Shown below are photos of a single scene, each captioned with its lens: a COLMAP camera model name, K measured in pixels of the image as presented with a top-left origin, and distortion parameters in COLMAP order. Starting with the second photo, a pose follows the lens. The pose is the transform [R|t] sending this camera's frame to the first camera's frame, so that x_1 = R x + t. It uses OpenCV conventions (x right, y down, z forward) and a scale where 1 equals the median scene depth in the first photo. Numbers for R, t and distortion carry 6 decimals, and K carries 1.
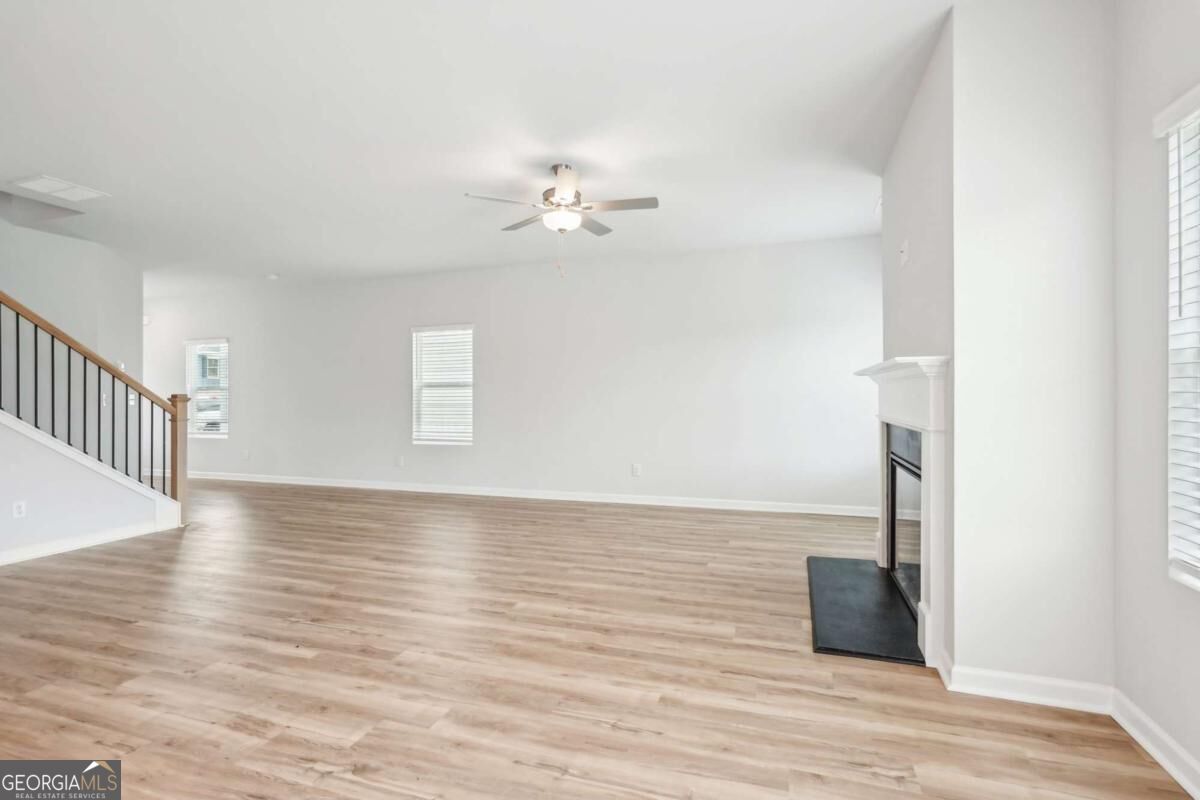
lens RADIAL K [[541.1, 0, 600.0], [0, 541.1, 400.0], [0, 0, 1]] dist [-0.002773, 0.000072]
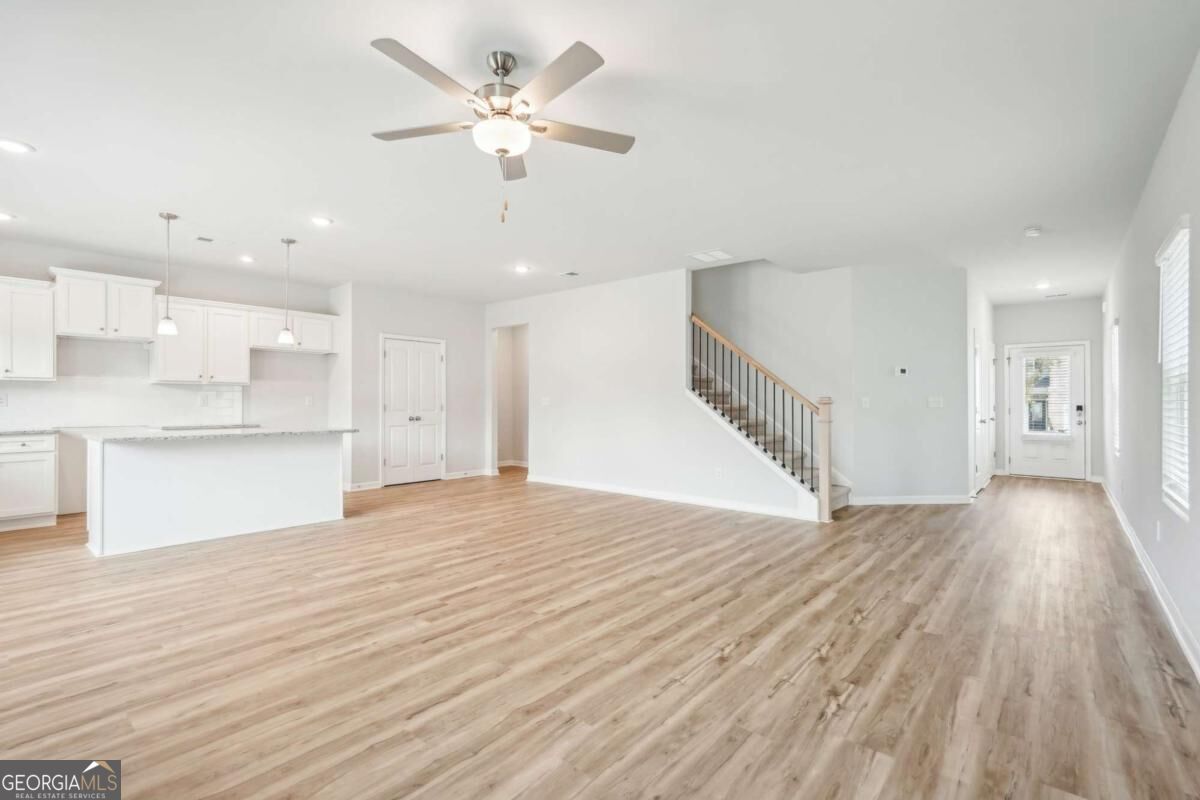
lens RADIAL K [[550.6, 0, 600.0], [0, 550.6, 400.0], [0, 0, 1]] dist [0.002649, 0.001155]
pose [[-0.363983, 0.001102, -0.931405, 0.651222], [-0.005504, 0.999979, 0.003335, -0.010138], [0.931389, 0.006340, -0.363969, 1.695741]]
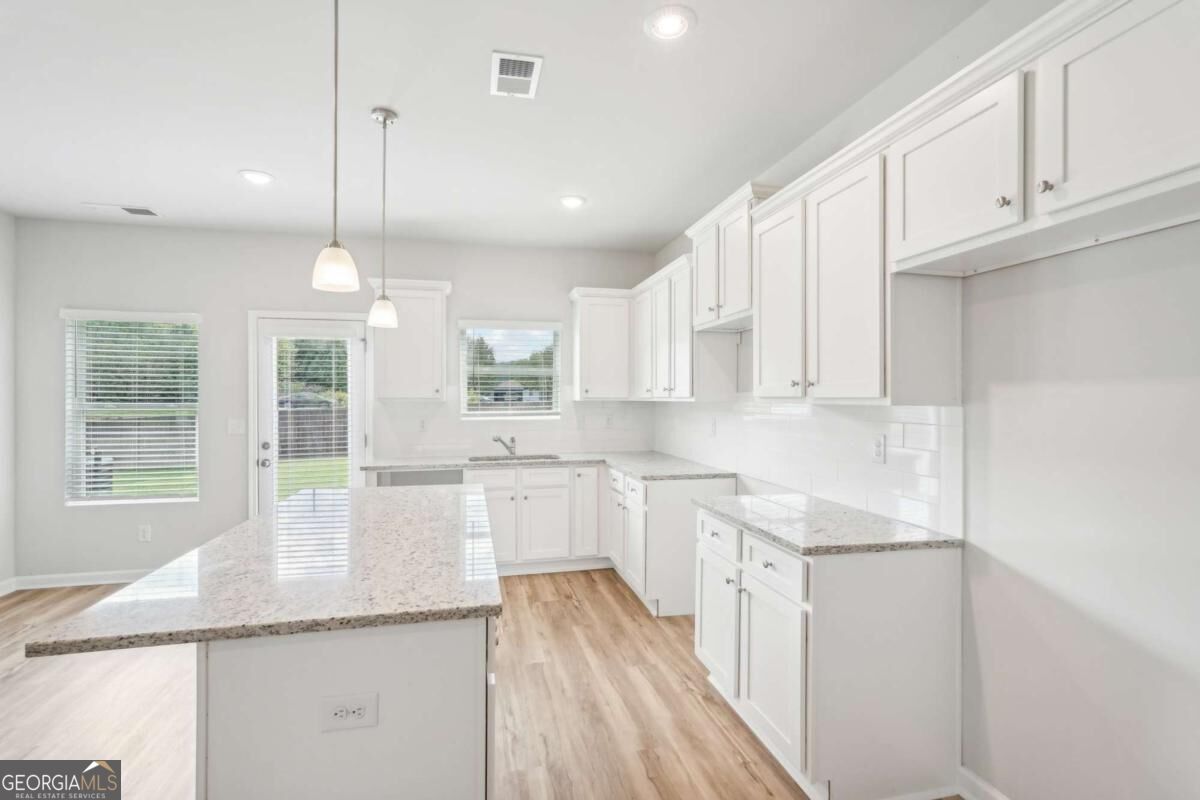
lens RADIAL K [[539.3, 0, 600.0], [0, 539.3, 400.0], [0, 0, 1]] dist [0.002210, 0.000728]
pose [[-0.533761, 0.000045, 0.845636, -1.275506], [0.011120, 0.999914, 0.006966, -0.071251], [-0.845562, 0.013122, -0.533715, 0.155429]]
